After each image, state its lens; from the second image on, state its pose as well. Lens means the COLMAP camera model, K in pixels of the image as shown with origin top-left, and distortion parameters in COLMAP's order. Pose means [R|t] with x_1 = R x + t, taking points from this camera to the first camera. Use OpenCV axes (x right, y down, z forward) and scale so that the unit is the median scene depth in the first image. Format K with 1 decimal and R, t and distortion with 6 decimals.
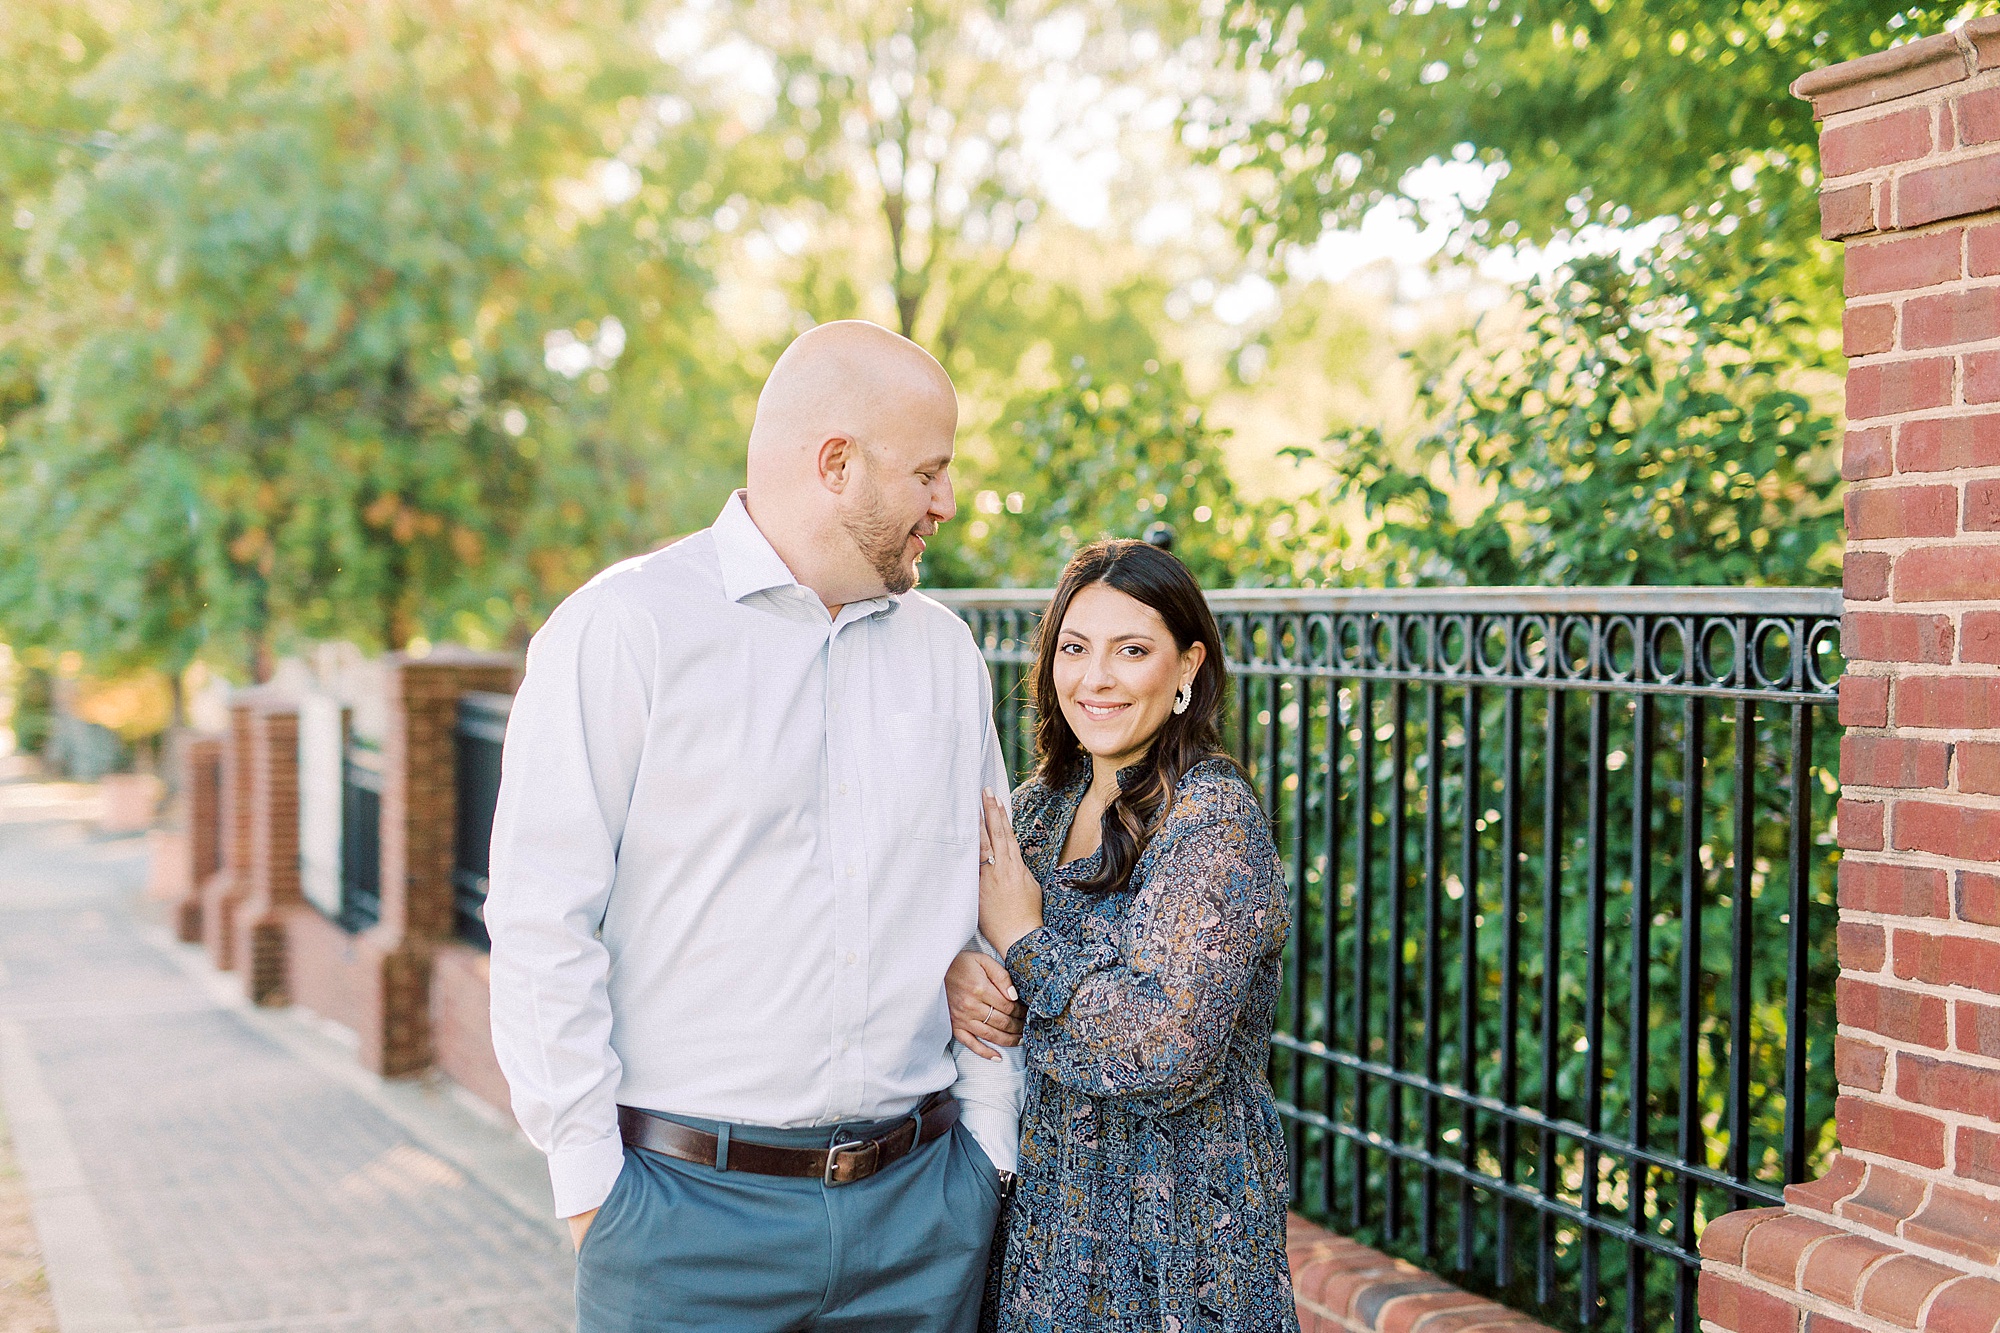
lens RADIAL K [[2689.4, 0, 1000.0], [0, 2689.4, 666.5], [0, 0, 1]] dist [0.023866, 0.021646]
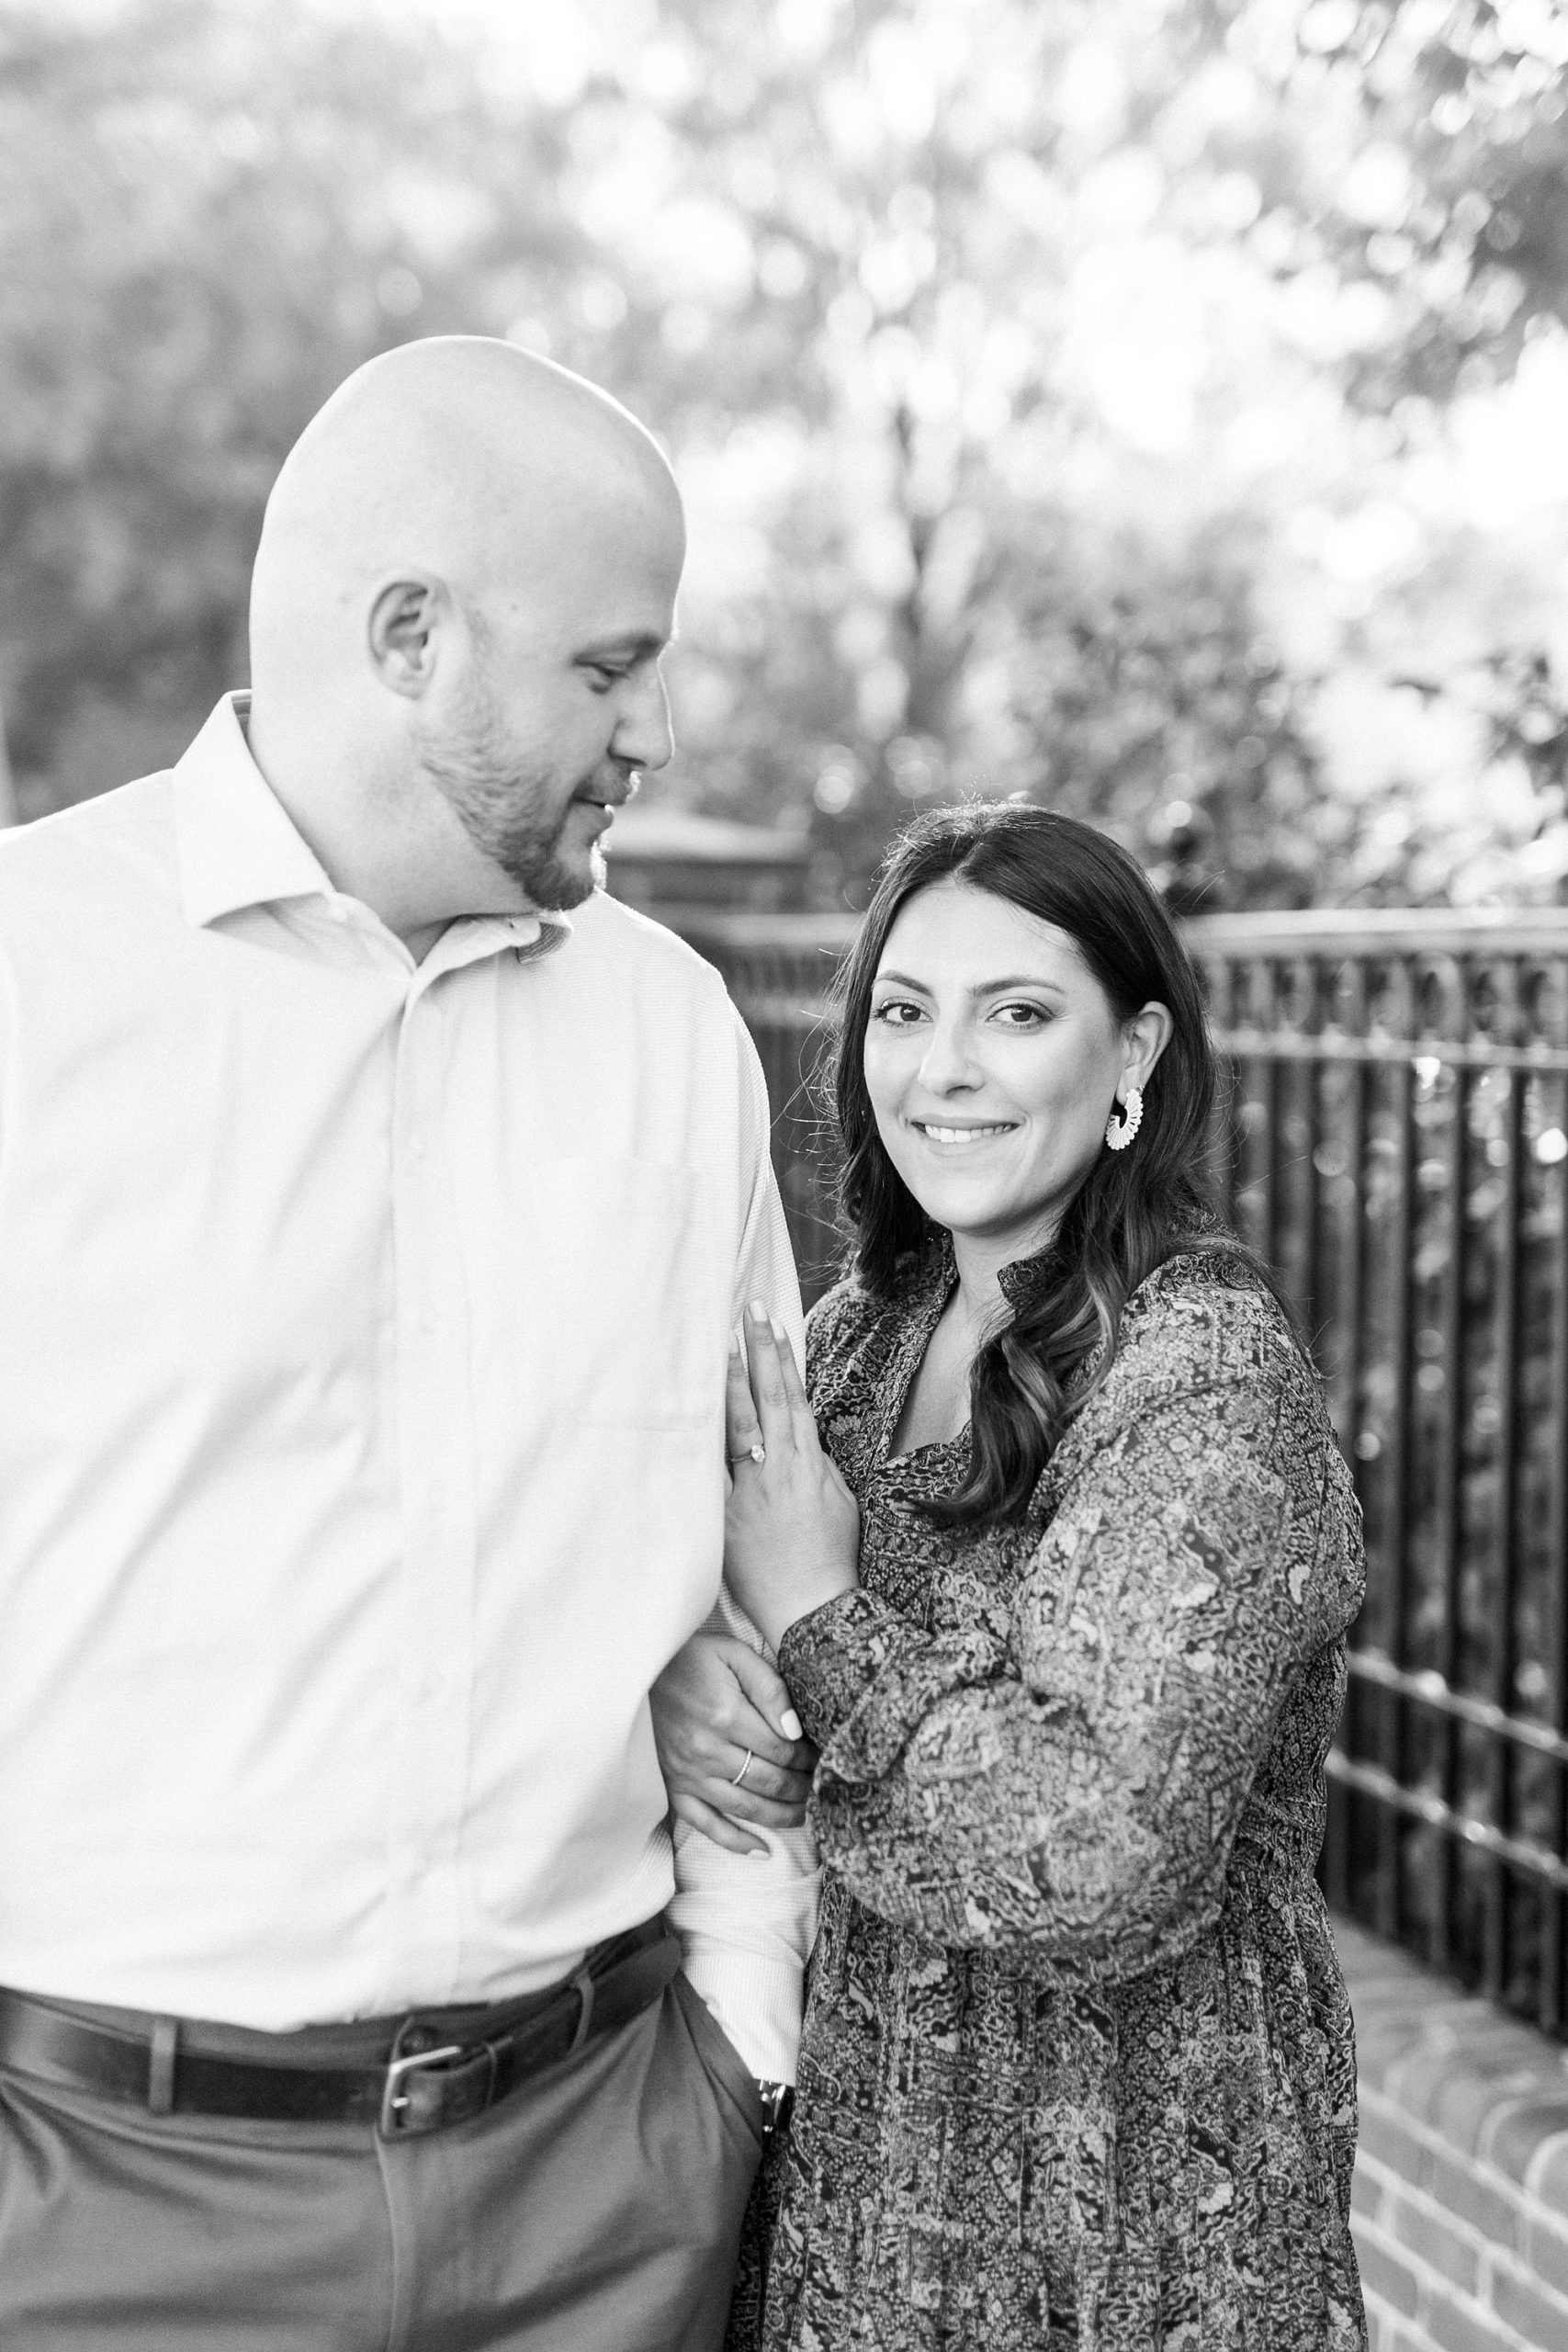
lens RADIAL K [[3162.4, 0, 779.8], [0, 3162.4, 1265.5], [0, 0, 1]] dist [0.023866, 0.021646]
pose [[0.995724, 0.004703, -0.092257, 0.056073], [0.002555, 0.996919, 0.078395, -0.007918], [0.092341, -0.078296, 0.992644, 0.435010]]
